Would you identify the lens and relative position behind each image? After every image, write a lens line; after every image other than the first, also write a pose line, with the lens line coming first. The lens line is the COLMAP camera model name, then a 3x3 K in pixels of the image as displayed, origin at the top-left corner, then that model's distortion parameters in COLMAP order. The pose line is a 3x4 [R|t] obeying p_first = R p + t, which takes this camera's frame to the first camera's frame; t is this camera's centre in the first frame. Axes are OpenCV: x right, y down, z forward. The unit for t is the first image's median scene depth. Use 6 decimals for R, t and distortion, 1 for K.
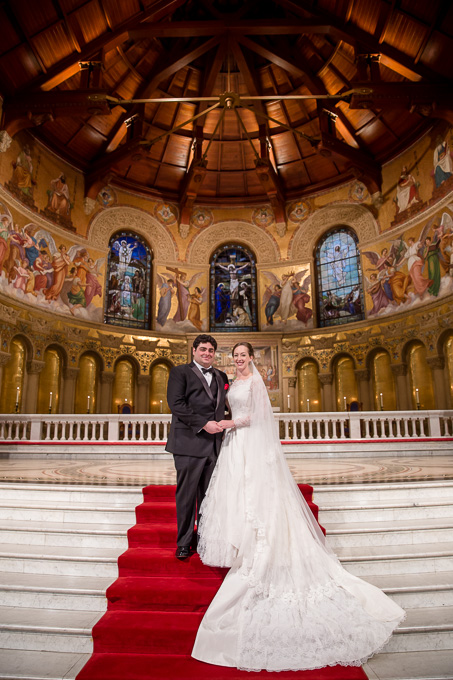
lens RADIAL K [[470.4, 0, 226.2], [0, 470.4, 333.7], [0, 0, 1]] dist [-0.108613, 0.083595]
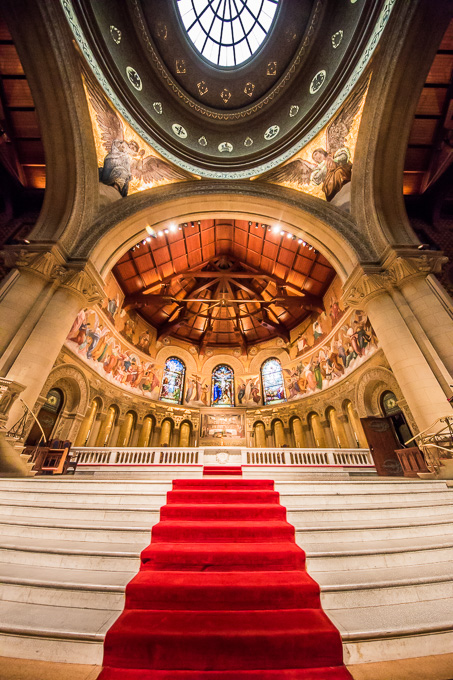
lens RADIAL K [[214.5, 0, 225.4], [0, 214.5, 340.3], [0, 0, 1]] dist [0.010828, -0.000038]
pose [[0.999129, 0.031003, 0.027941, -0.007369], [-0.020262, 0.945599, -0.324702, 0.028325], [-0.036488, 0.323853, 0.945404, 0.025087]]
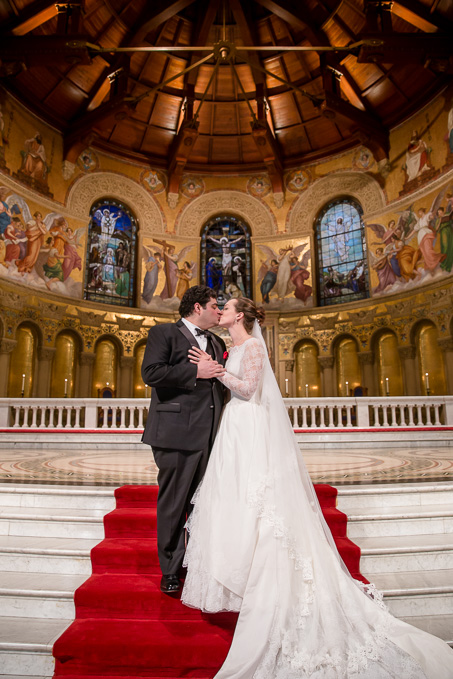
lens RADIAL K [[486.7, 0, 226.2], [0, 486.7, 327.8], [0, 0, 1]] dist [-0.115172, 0.088202]
pose [[0.999743, 0.007868, 0.021255, -0.004128], [-0.008266, 0.999791, 0.018694, 0.013378], [-0.021103, -0.018865, 0.999599, 0.057354]]
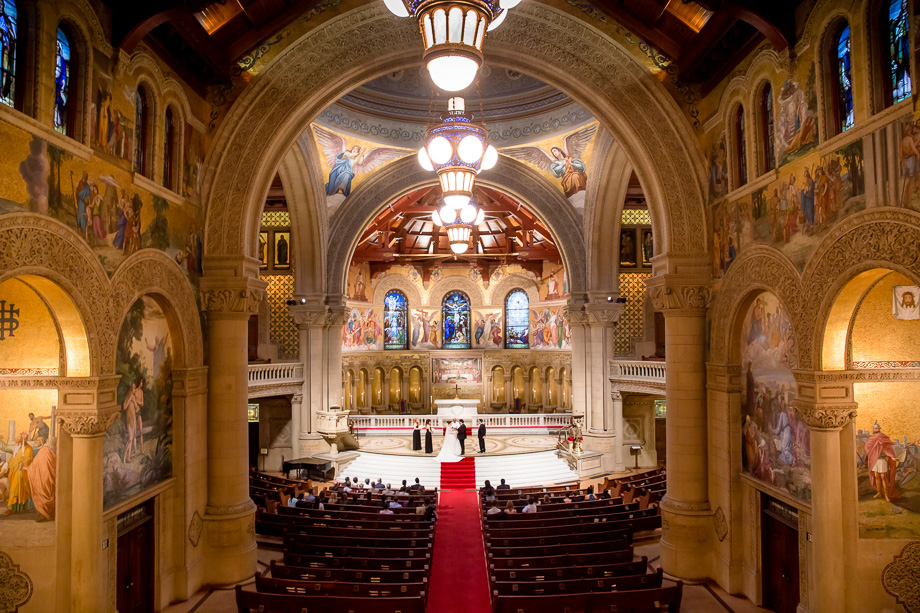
lens RADIAL K [[636.5, 0, 460.0], [0, 636.5, 306.5], [0, 0, 1]] dist [-0.108613, 0.083595]
pose [[0.999522, 0.001257, 0.030903, -0.047450], [-0.007072, 0.981994, 0.188781, -0.656672], [-0.030109, -0.188909, 0.981533, -1.382780]]
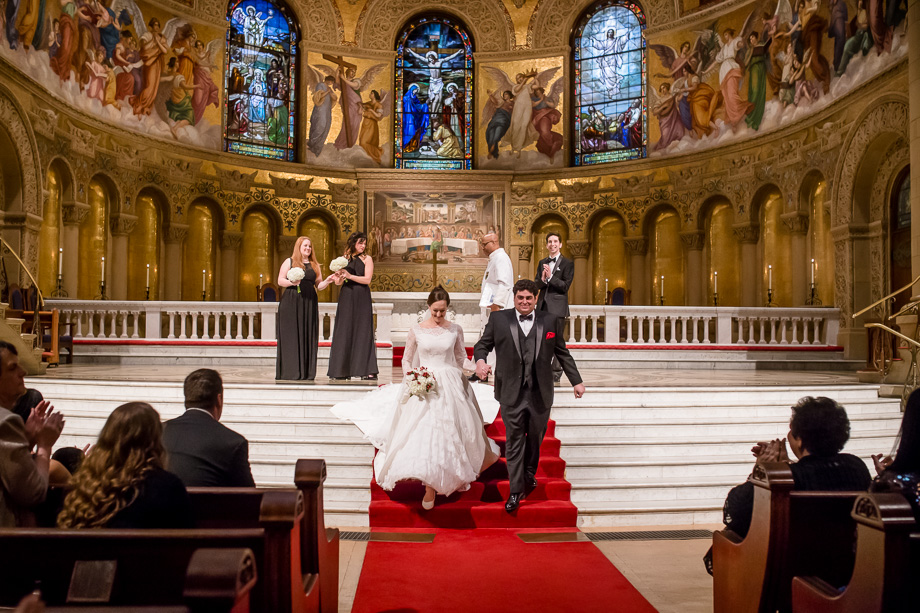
lens RADIAL K [[941.5, 0, 443.9], [0, 941.5, 305.2], [0, 0, 1]] dist [-0.015699, 0.005727]
pose [[0.998122, 0.019093, 0.058212, -0.043173], [-0.029453, 0.982731, 0.182683, -0.058445], [-0.053719, -0.184055, 0.981447, -0.262808]]
